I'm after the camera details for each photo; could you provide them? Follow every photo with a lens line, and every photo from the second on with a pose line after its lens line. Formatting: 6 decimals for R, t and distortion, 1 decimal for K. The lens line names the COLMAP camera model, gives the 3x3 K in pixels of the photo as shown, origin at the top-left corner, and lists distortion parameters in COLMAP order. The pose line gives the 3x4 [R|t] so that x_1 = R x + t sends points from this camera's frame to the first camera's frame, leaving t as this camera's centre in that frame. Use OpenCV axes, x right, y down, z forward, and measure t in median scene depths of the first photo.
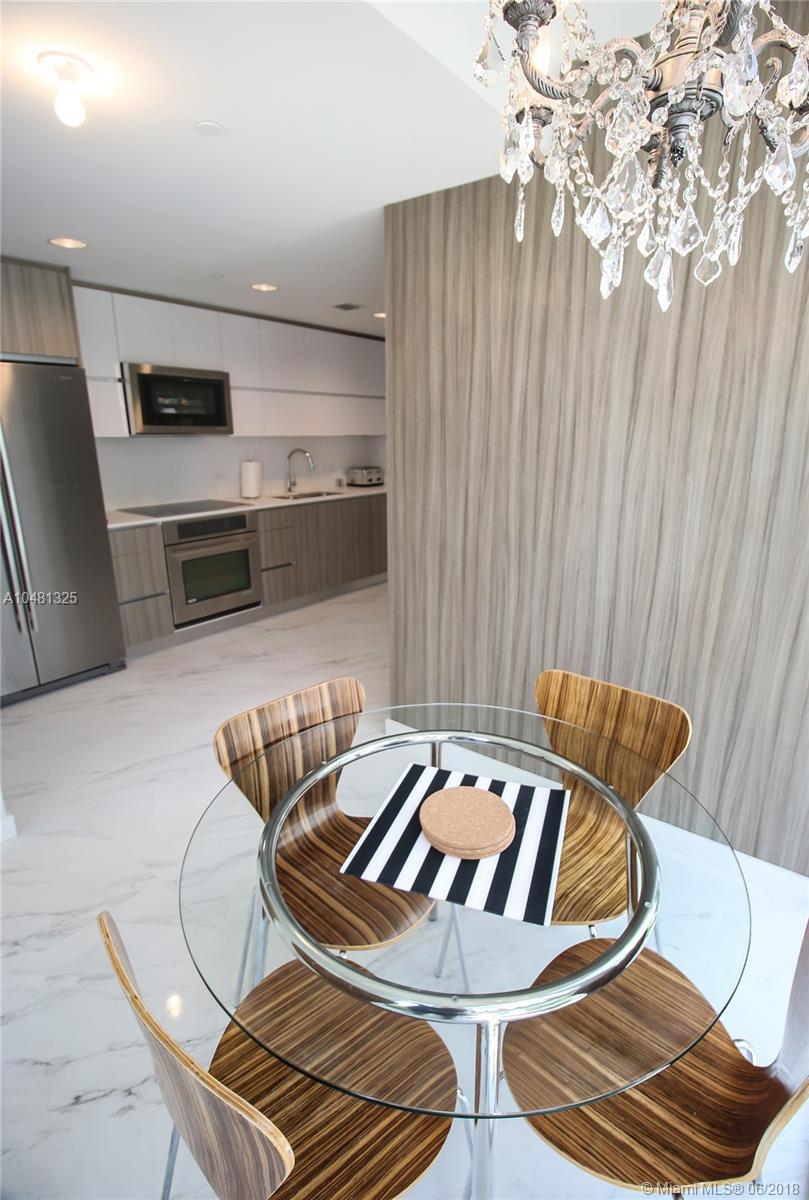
lens RADIAL K [[586.6, 0, 404.5], [0, 586.6, 600.0], [0, 0, 1]] dist [-0.000308, -0.000362]
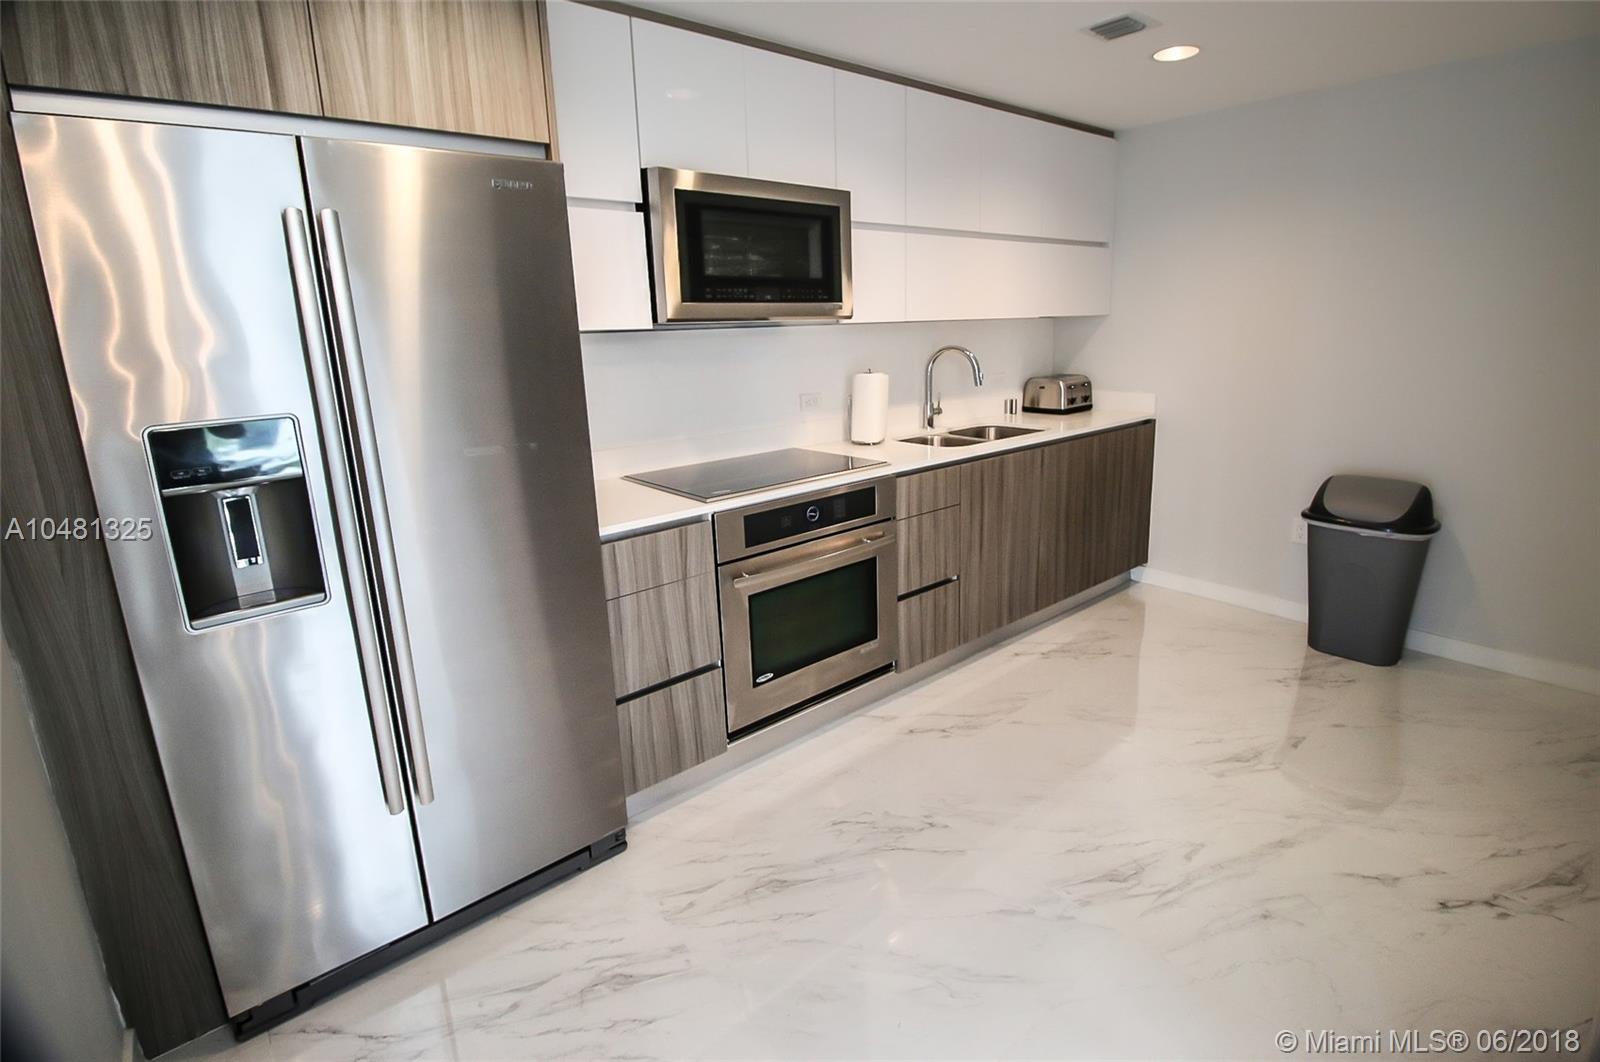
lens RADIAL K [[762.7, 0, 810.8], [0, 762.7, 497.5], [0, 0, 1]] dist [-0.001040, -0.000002]
pose [[0.977723, 0.018359, -0.209094, -0.205216], [-0.029190, 0.998380, -0.048831, -0.111897], [0.207858, 0.053847, 0.976676, 0.416796]]
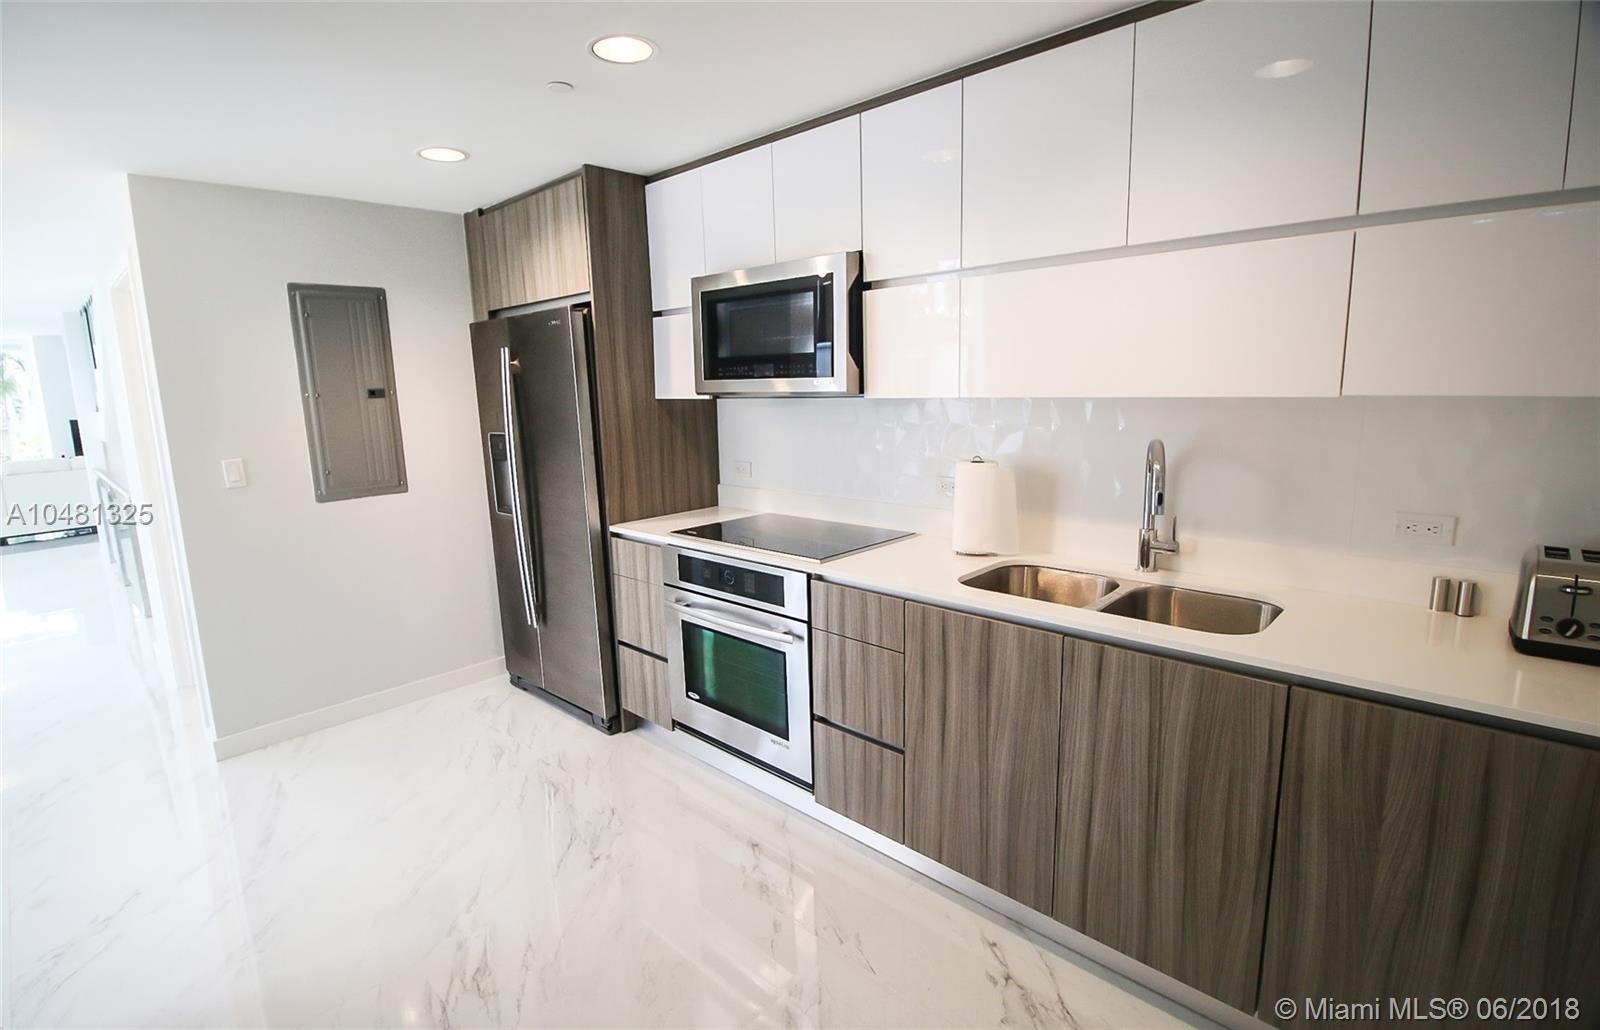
lens RADIAL K [[771.3, 0, 800.0], [0, 771.3, 515.0], [0, 0, 1]] dist [-0.000256, 0.000083]
pose [[-0.109782, 0.179389, -0.977634, 0.297247], [-0.245917, 0.948097, 0.201584, -0.326868], [0.963054, 0.262547, -0.059969, 1.098905]]
